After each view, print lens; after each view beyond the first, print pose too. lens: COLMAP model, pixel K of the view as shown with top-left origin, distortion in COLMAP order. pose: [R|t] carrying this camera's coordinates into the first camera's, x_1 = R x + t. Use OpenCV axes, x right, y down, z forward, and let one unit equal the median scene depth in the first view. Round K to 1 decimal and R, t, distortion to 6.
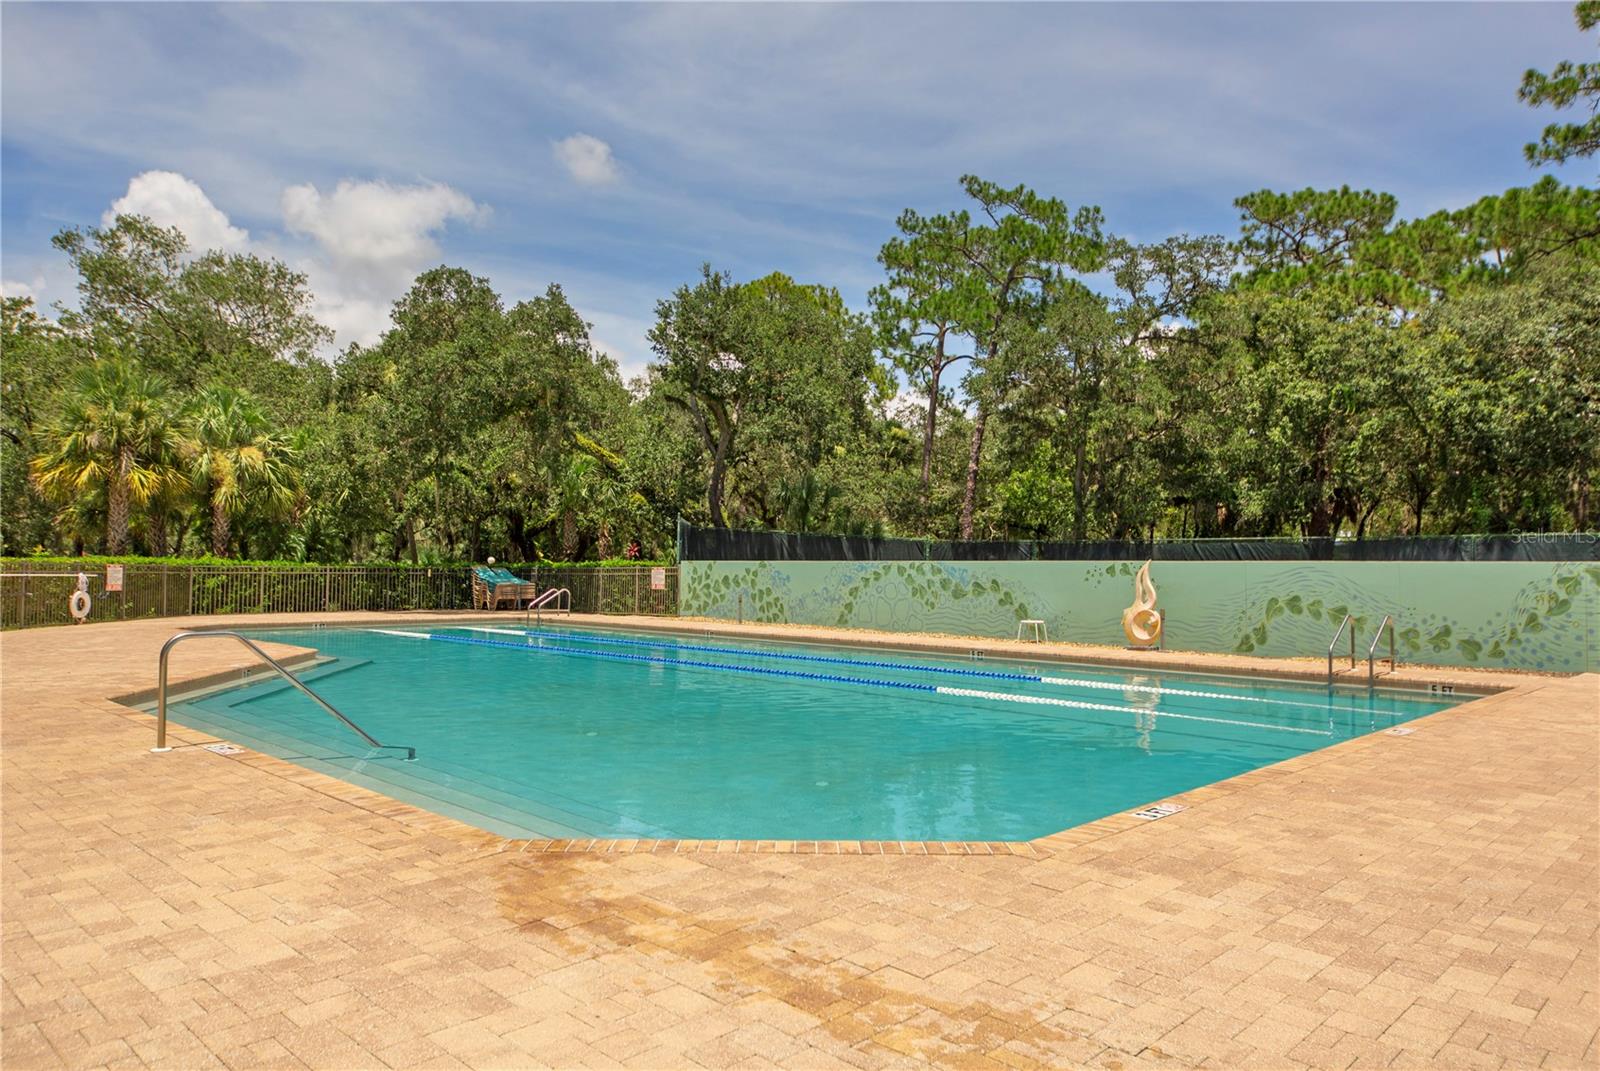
lens RADIAL K [[1070.0, 0, 801.6], [0, 1070.0, 533.4], [0, 0, 1]] dist [0.009023, 0.002173]
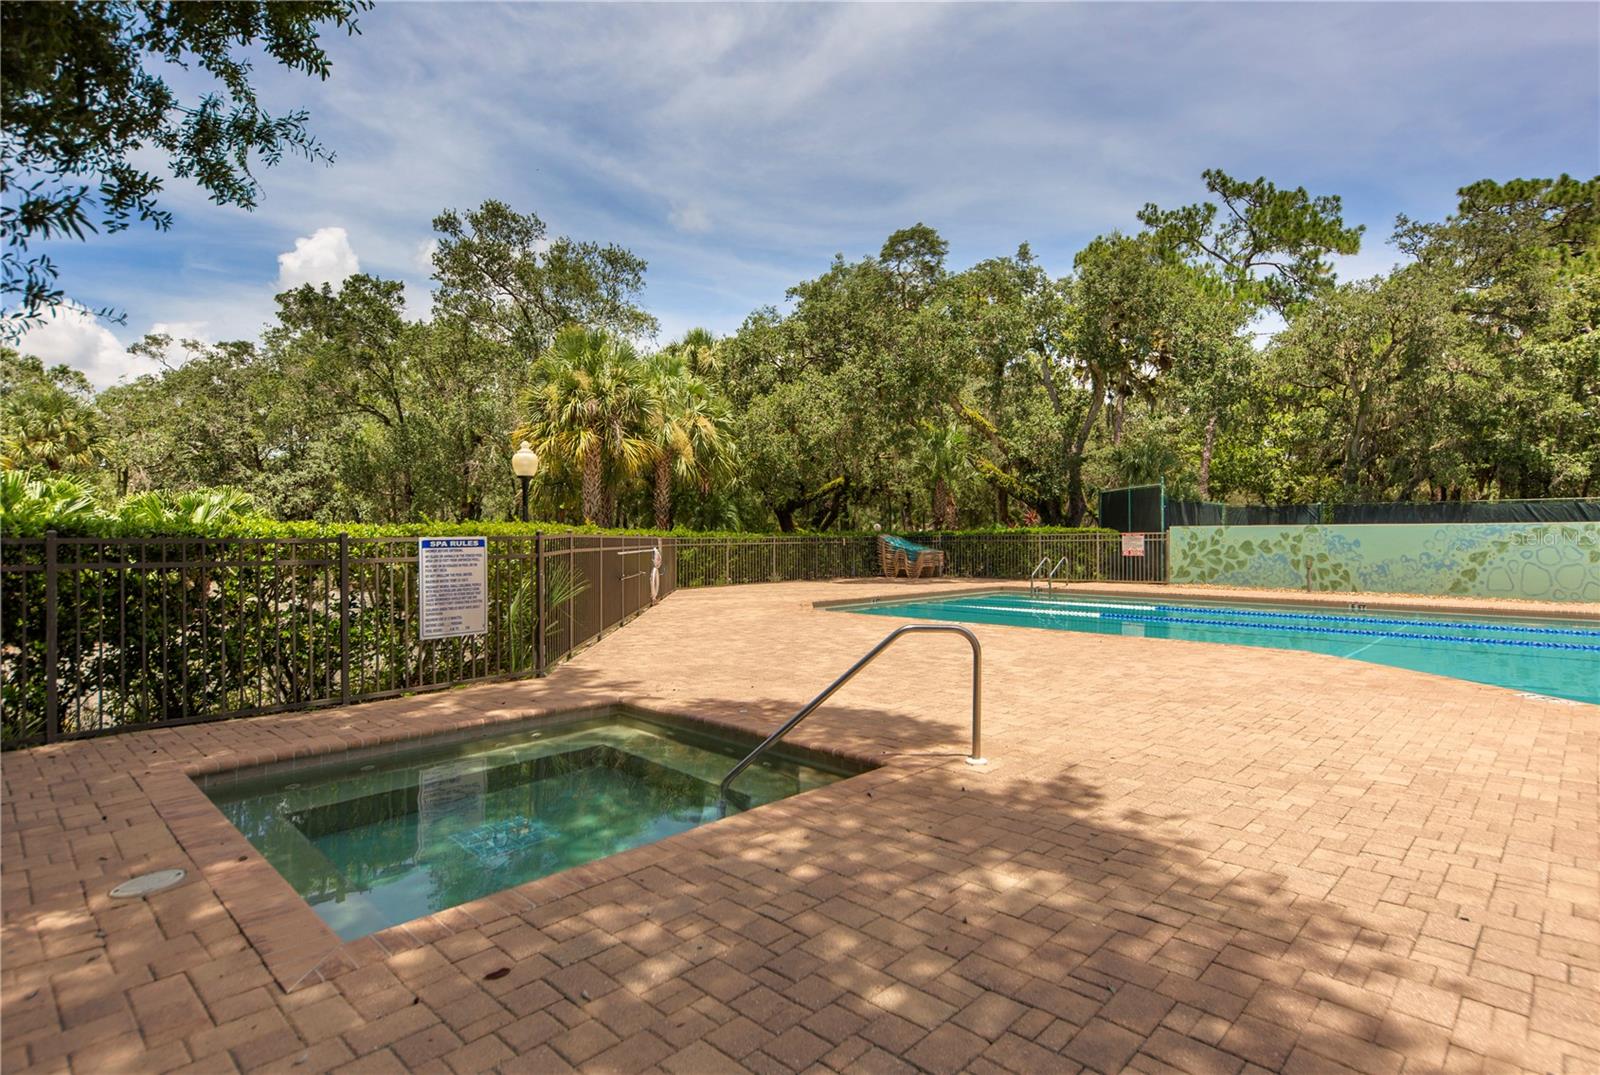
lens RADIAL K [[819.3, 0, 798.2], [0, 819.3, 540.6], [0, 0, 1]] dist [0.007161, 0.000608]
pose [[0.999856, -0.013345, 0.010458, -0.468113], [0.012907, 0.999079, 0.040921, 0.003524], [-0.010994, -0.040780, 0.999108, 0.262408]]
